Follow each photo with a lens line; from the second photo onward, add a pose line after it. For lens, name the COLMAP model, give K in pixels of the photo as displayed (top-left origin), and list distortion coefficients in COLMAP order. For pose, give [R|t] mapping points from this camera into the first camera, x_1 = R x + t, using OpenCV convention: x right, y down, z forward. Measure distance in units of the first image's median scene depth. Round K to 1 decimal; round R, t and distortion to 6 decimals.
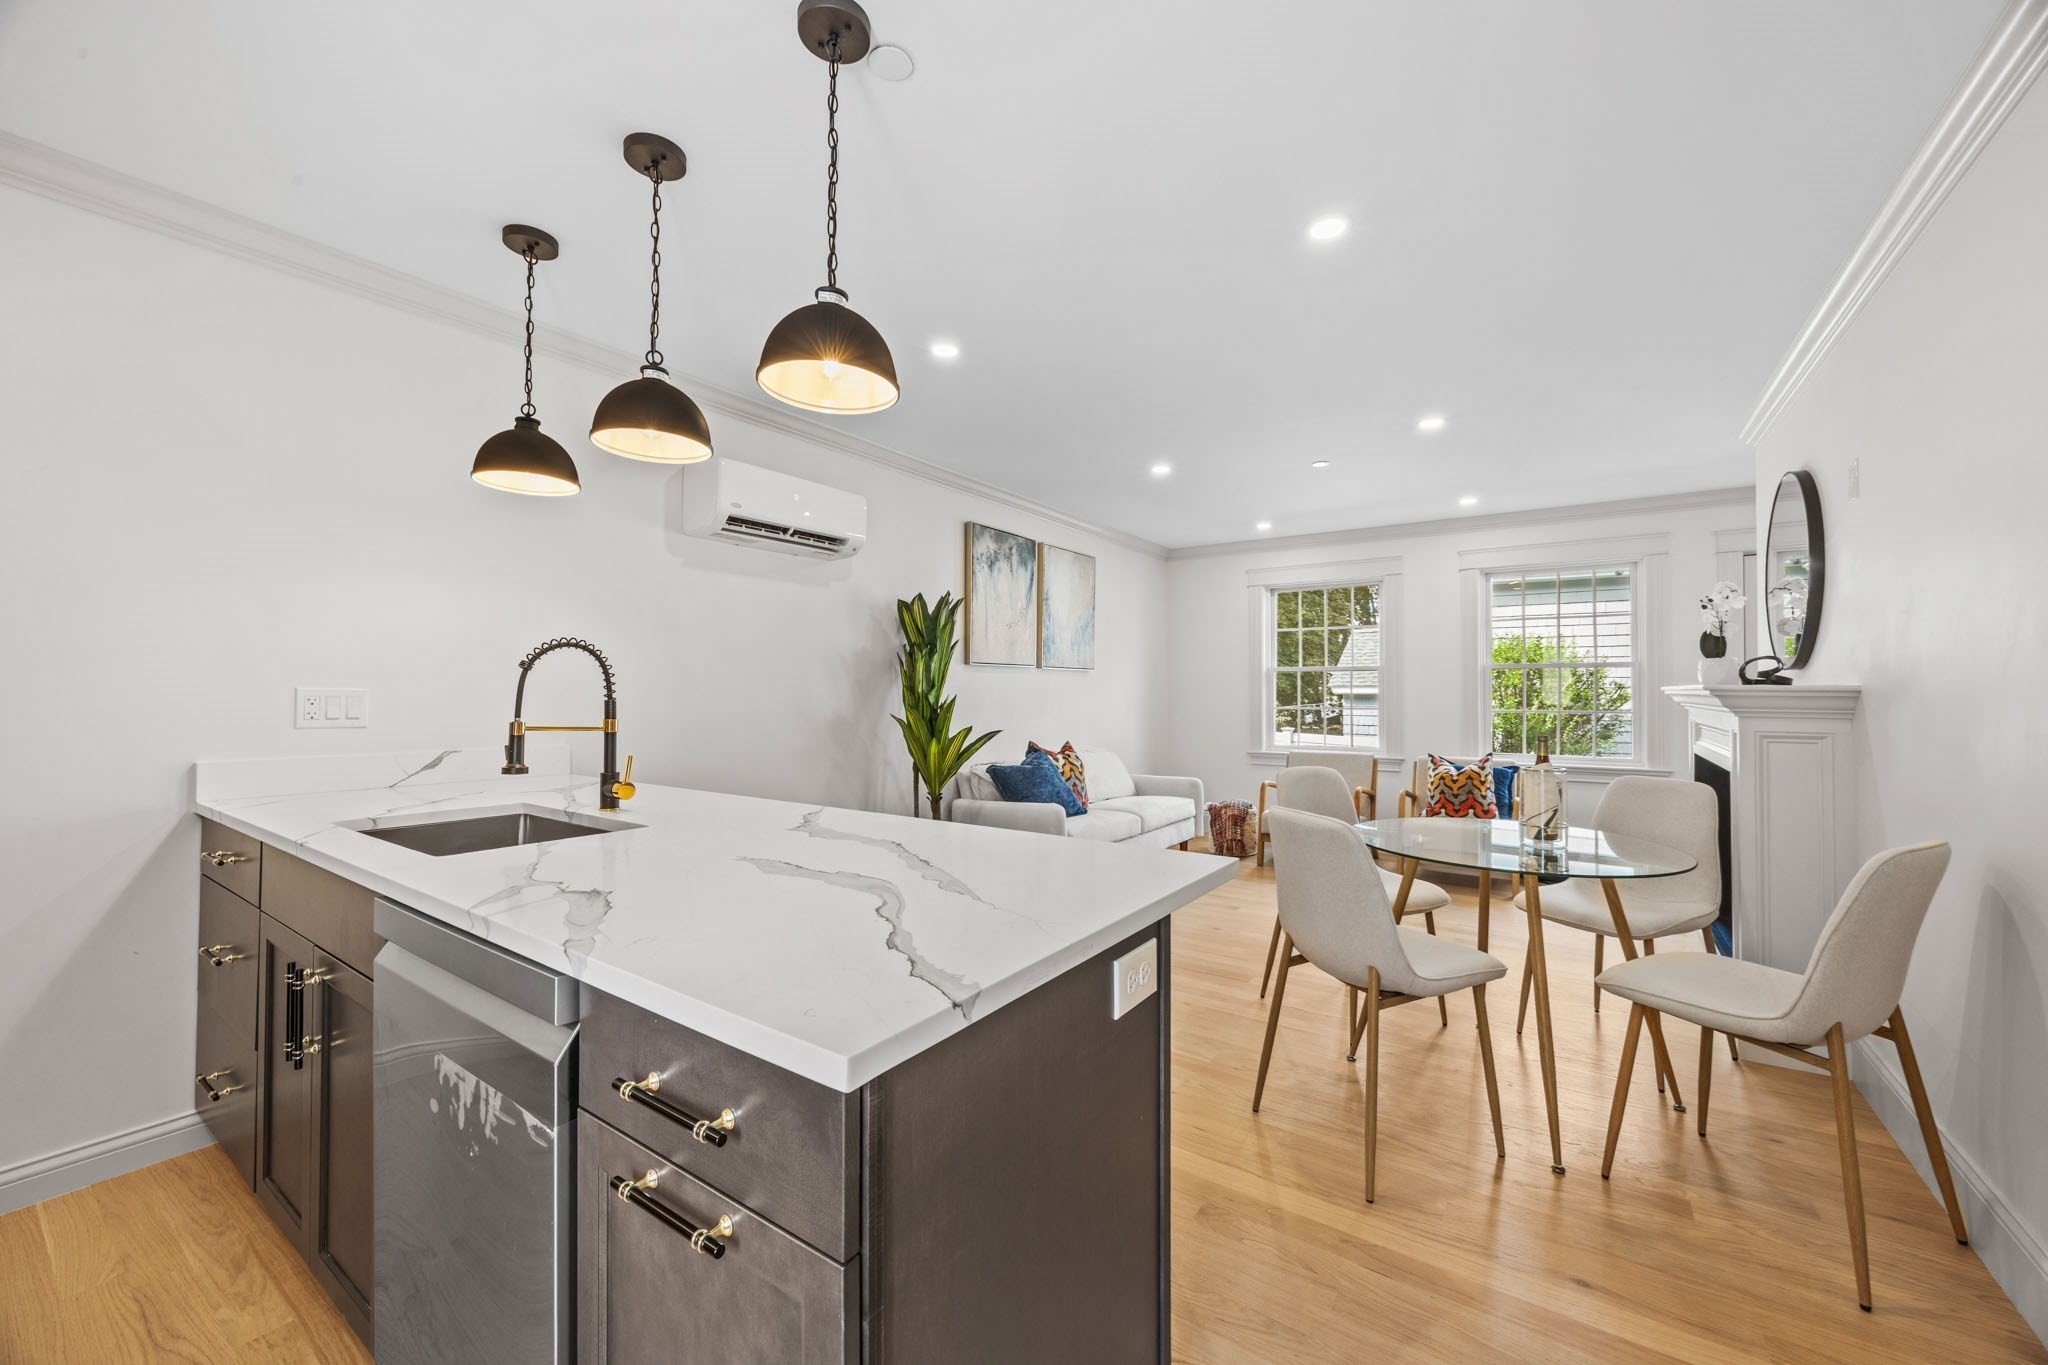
lens RADIAL K [[784.3, 0, 1026.0], [0, 784.3, 684.3], [0, 0, 1]] dist [0.009638, 0.000663]
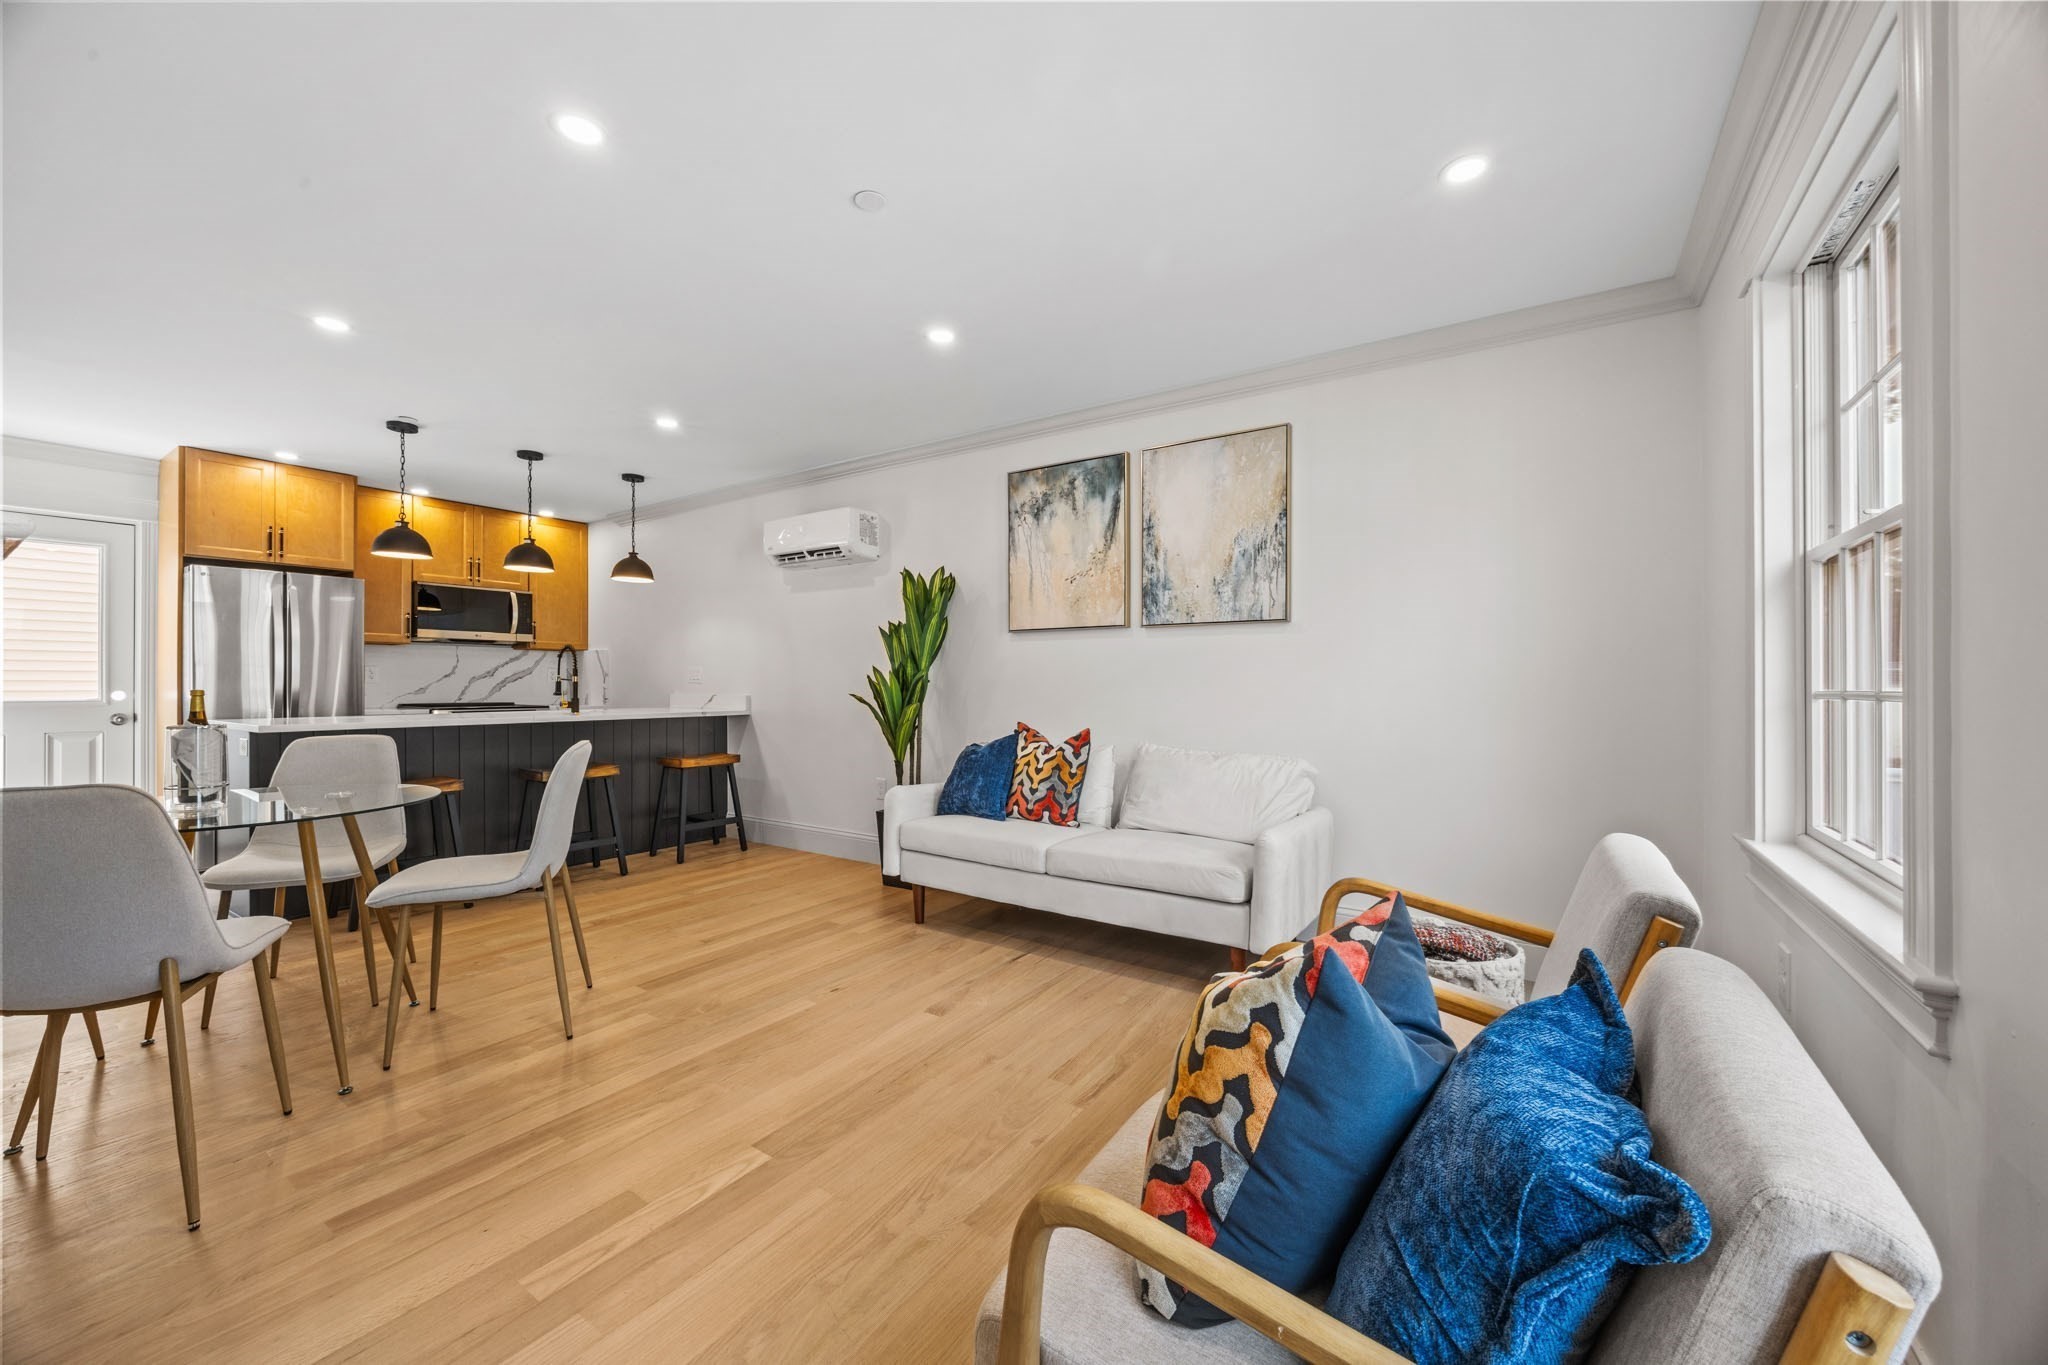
lens RADIAL K [[784.3, 0, 1028.2], [0, 784.3, 680.1], [0, 0, 1]] dist [0.009638, 0.000663]
pose [[-0.006467, 0.000263, -0.999979, 0.769295], [0.008765, 0.999962, 0.000206, 0.026141], [0.999941, -0.008763, -0.006469, 0.959119]]
